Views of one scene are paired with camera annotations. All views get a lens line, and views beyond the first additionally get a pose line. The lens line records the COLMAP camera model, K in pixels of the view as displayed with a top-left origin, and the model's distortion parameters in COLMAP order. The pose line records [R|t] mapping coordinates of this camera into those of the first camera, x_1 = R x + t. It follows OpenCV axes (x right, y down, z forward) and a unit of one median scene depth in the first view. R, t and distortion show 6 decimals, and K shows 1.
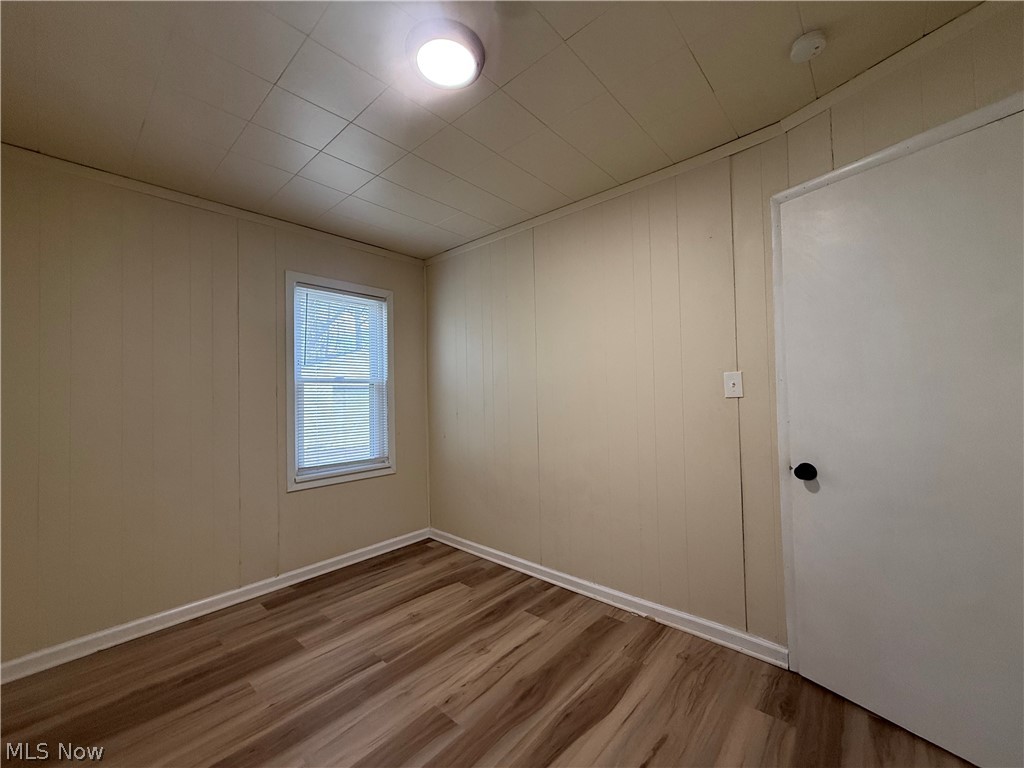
lens RADIAL K [[405.7, 0, 503.7], [0, 405.7, 387.7], [0, 0, 1]] dist [-0.001693, -0.000209]
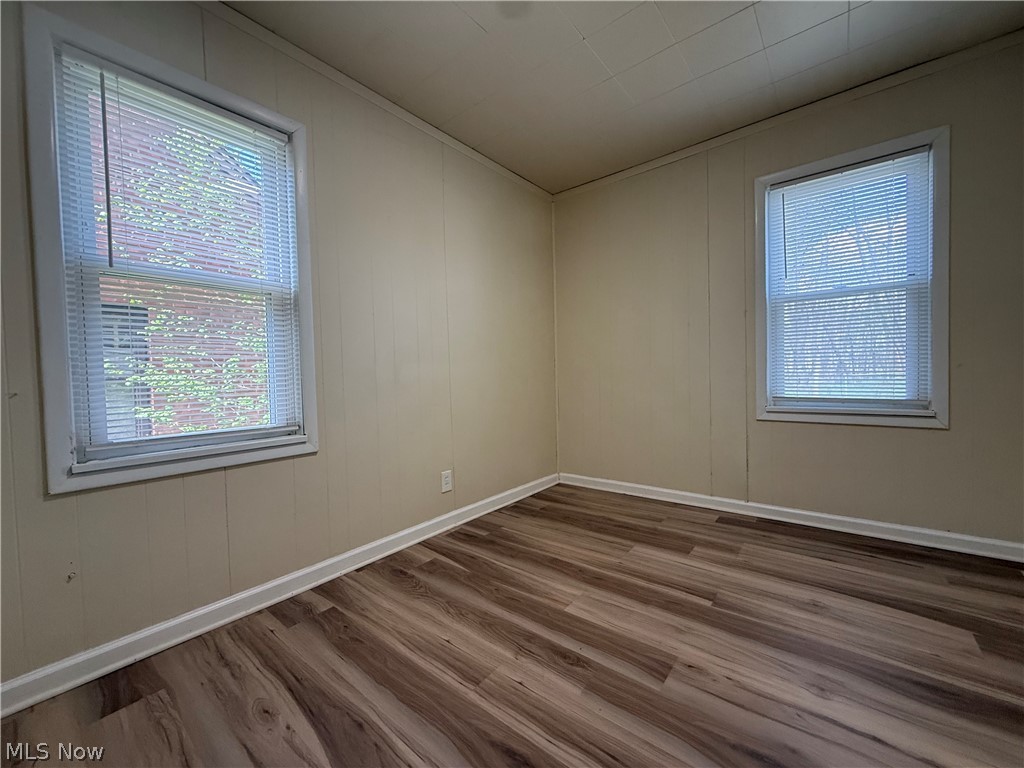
lens RADIAL K [[405.7, 0, 511.9], [0, 405.7, 381.5], [0, 0, 1]] dist [-0.001693, -0.000209]
pose [[0.063889, 0.049176, -0.996745, 0.447104], [0.042773, 0.997732, 0.051966, 0.119372], [0.997040, -0.045954, 0.061641, 0.465423]]
